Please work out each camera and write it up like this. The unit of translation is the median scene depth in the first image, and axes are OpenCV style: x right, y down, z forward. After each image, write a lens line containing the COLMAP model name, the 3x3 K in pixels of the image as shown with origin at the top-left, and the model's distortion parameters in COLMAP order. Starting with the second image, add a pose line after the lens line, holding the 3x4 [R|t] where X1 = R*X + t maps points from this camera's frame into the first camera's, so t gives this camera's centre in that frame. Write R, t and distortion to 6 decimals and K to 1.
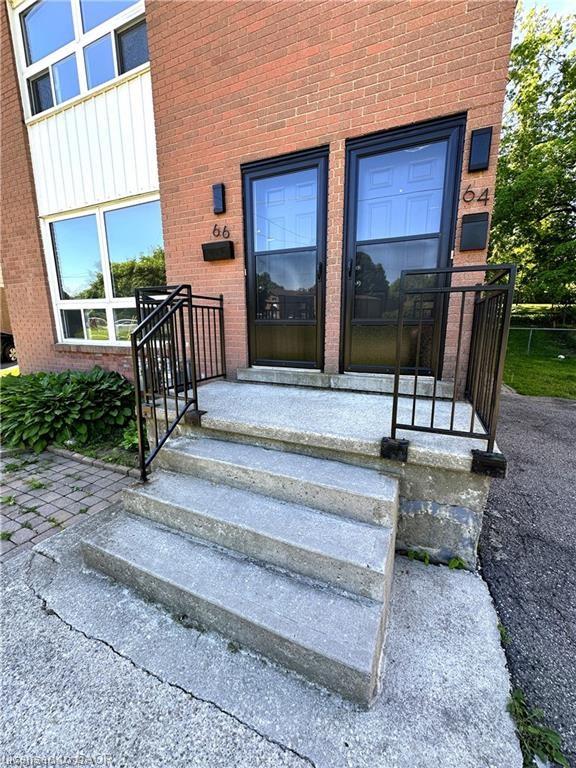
lens RADIAL K [[306.8, 0, 288.0], [0, 306.8, 384.0], [0, 0, 1]] dist [-0.001064, -0.000133]
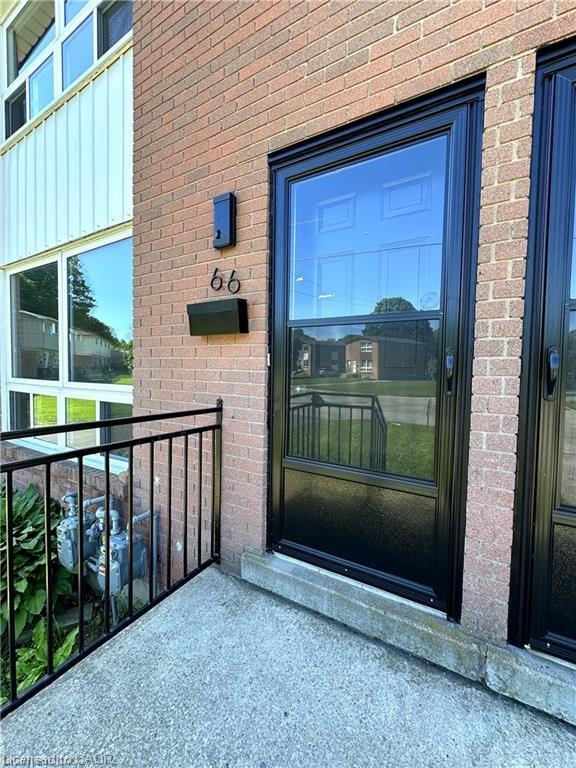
lens RADIAL K [[306.8, 0, 288.0], [0, 306.8, 384.0], [0, 0, 1]] dist [-0.001064, -0.000133]
pose [[0.994806, 0.025742, -0.098477, -0.060715], [-0.041242, 0.986456, -0.158755, -0.253985], [0.093057, 0.161991, 0.982395, 0.540780]]
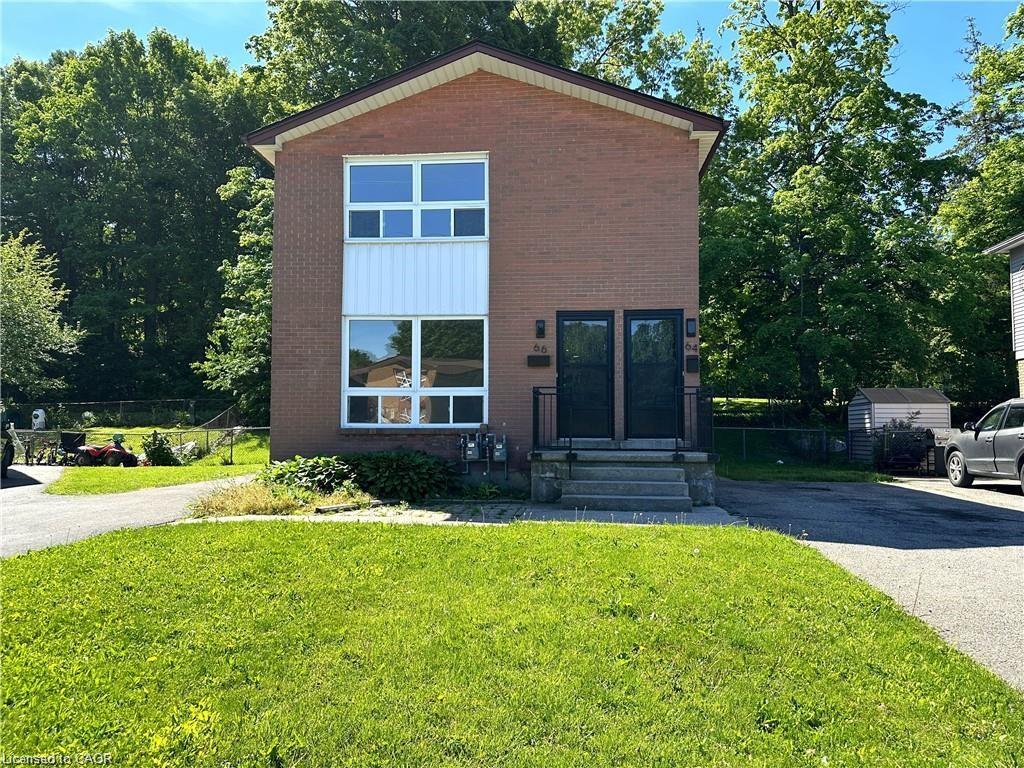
lens RADIAL K [[701.5, 0, 512.0], [0, 701.5, 384.0], [0, 0, 1]] dist [0.089019, 0.000201]
pose [[0.947503, 0.025079, 0.318761, -1.451540], [0.058760, 0.966283, -0.250687, 0.527602], [-0.314301, 0.256257, 0.914083, -2.063662]]
